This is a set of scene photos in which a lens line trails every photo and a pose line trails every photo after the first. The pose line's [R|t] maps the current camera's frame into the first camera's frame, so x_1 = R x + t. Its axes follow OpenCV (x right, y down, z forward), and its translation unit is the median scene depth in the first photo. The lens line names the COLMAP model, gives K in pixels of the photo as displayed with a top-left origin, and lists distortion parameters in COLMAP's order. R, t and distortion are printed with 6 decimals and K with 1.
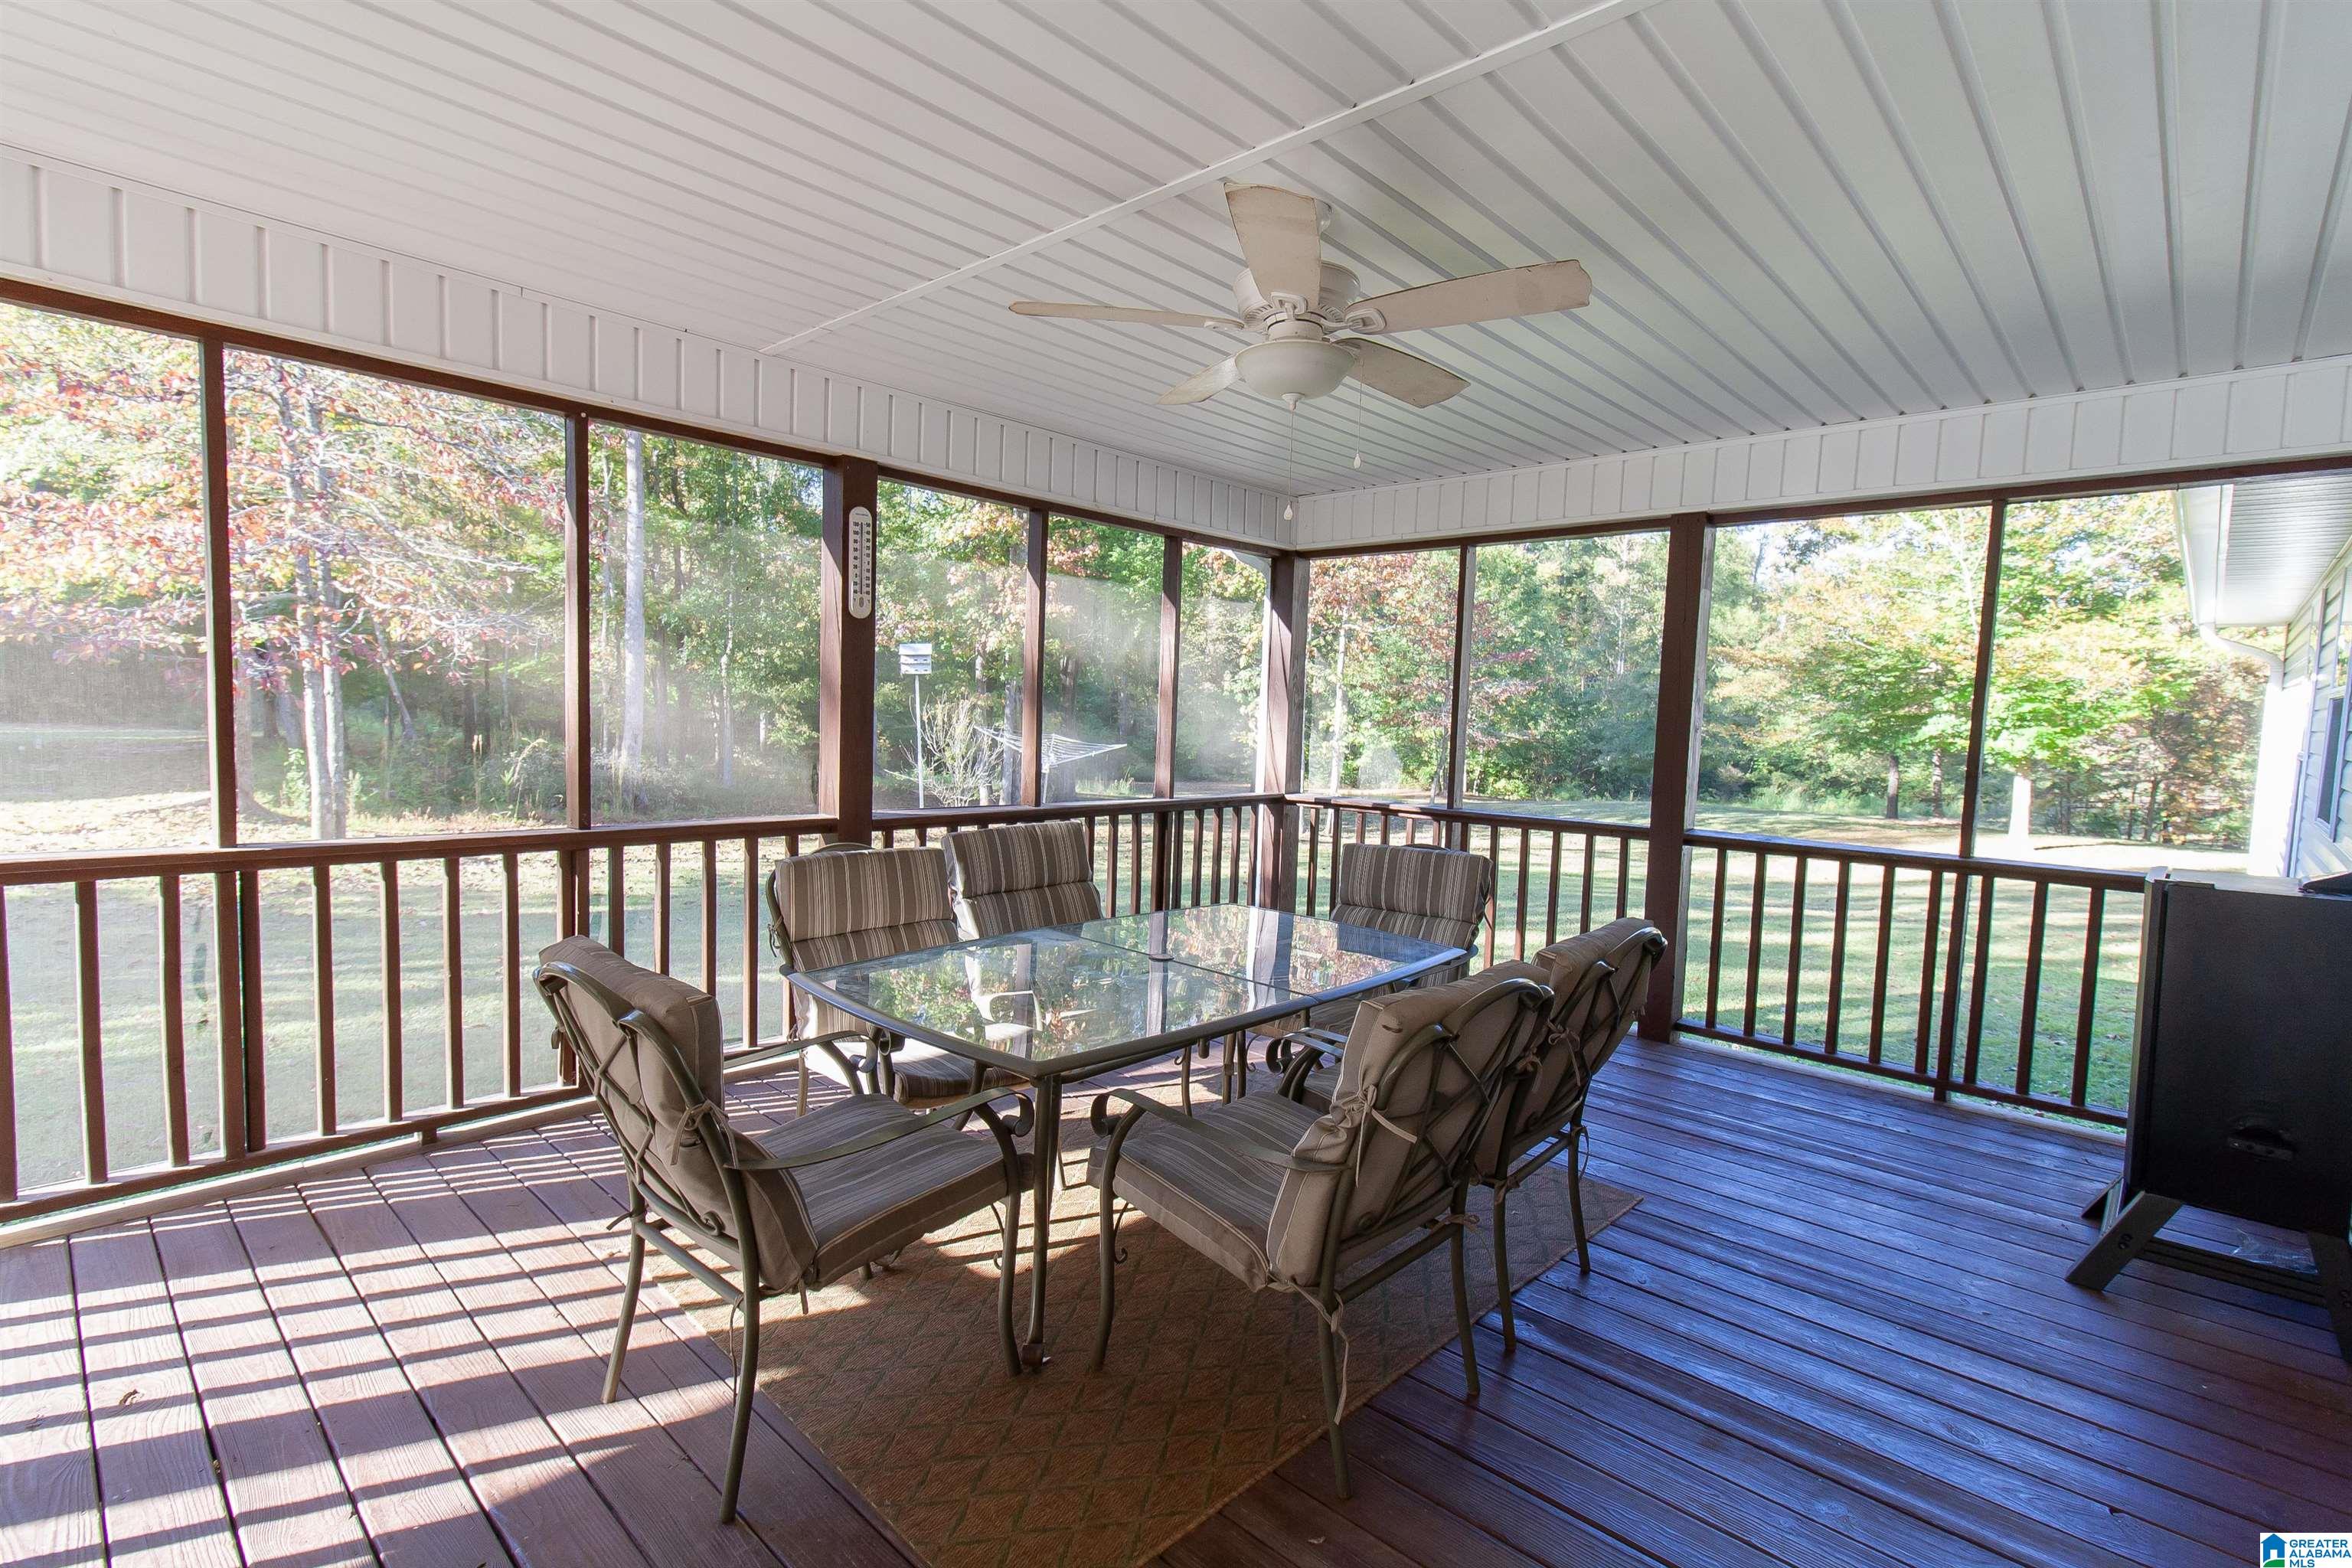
lens RADIAL K [[1109.1, 0, 1176.0], [0, 1109.1, 784.0], [0, 0, 1]] dist [0.003355, 0.000915]
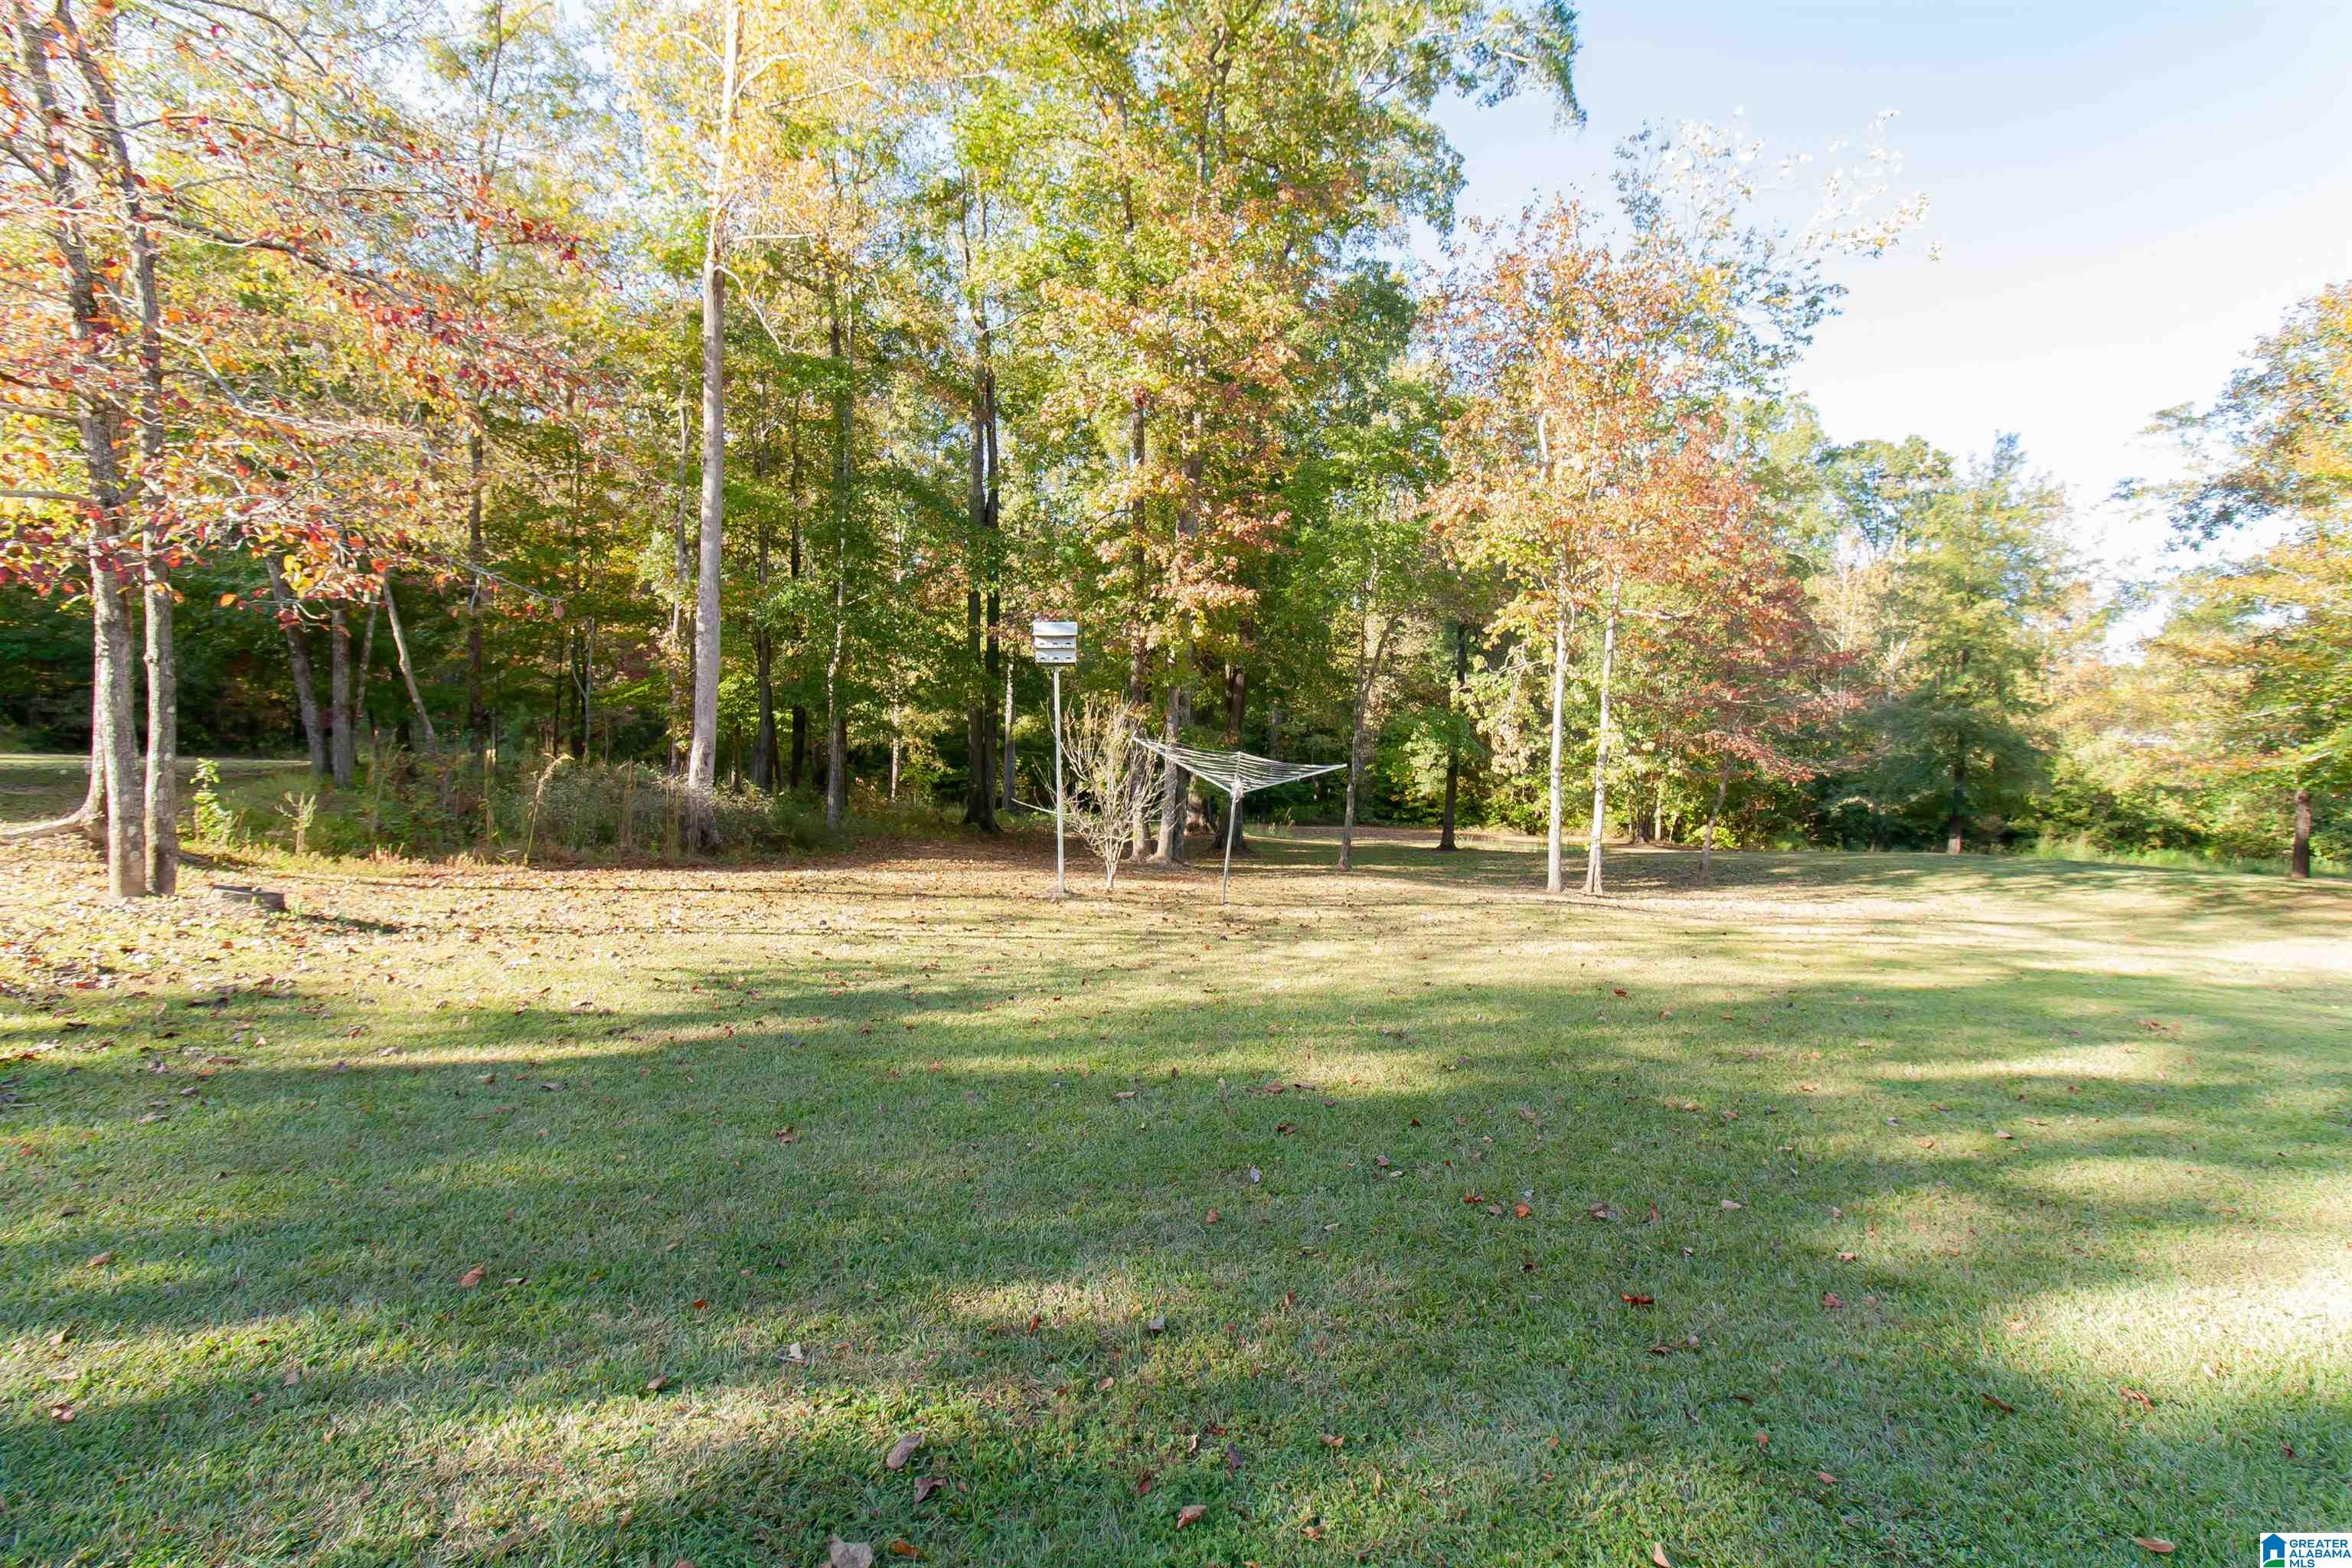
lens RADIAL K [[1109.1, 0, 1176.0], [0, 1109.1, 784.0], [0, 0, 1]] dist [0.003355, 0.000915]
pose [[0.992279, 0.002246, -0.124006, -0.036930], [-0.007426, 0.999118, -0.041327, 0.004170], [0.123804, 0.041929, 0.991421, 0.164672]]
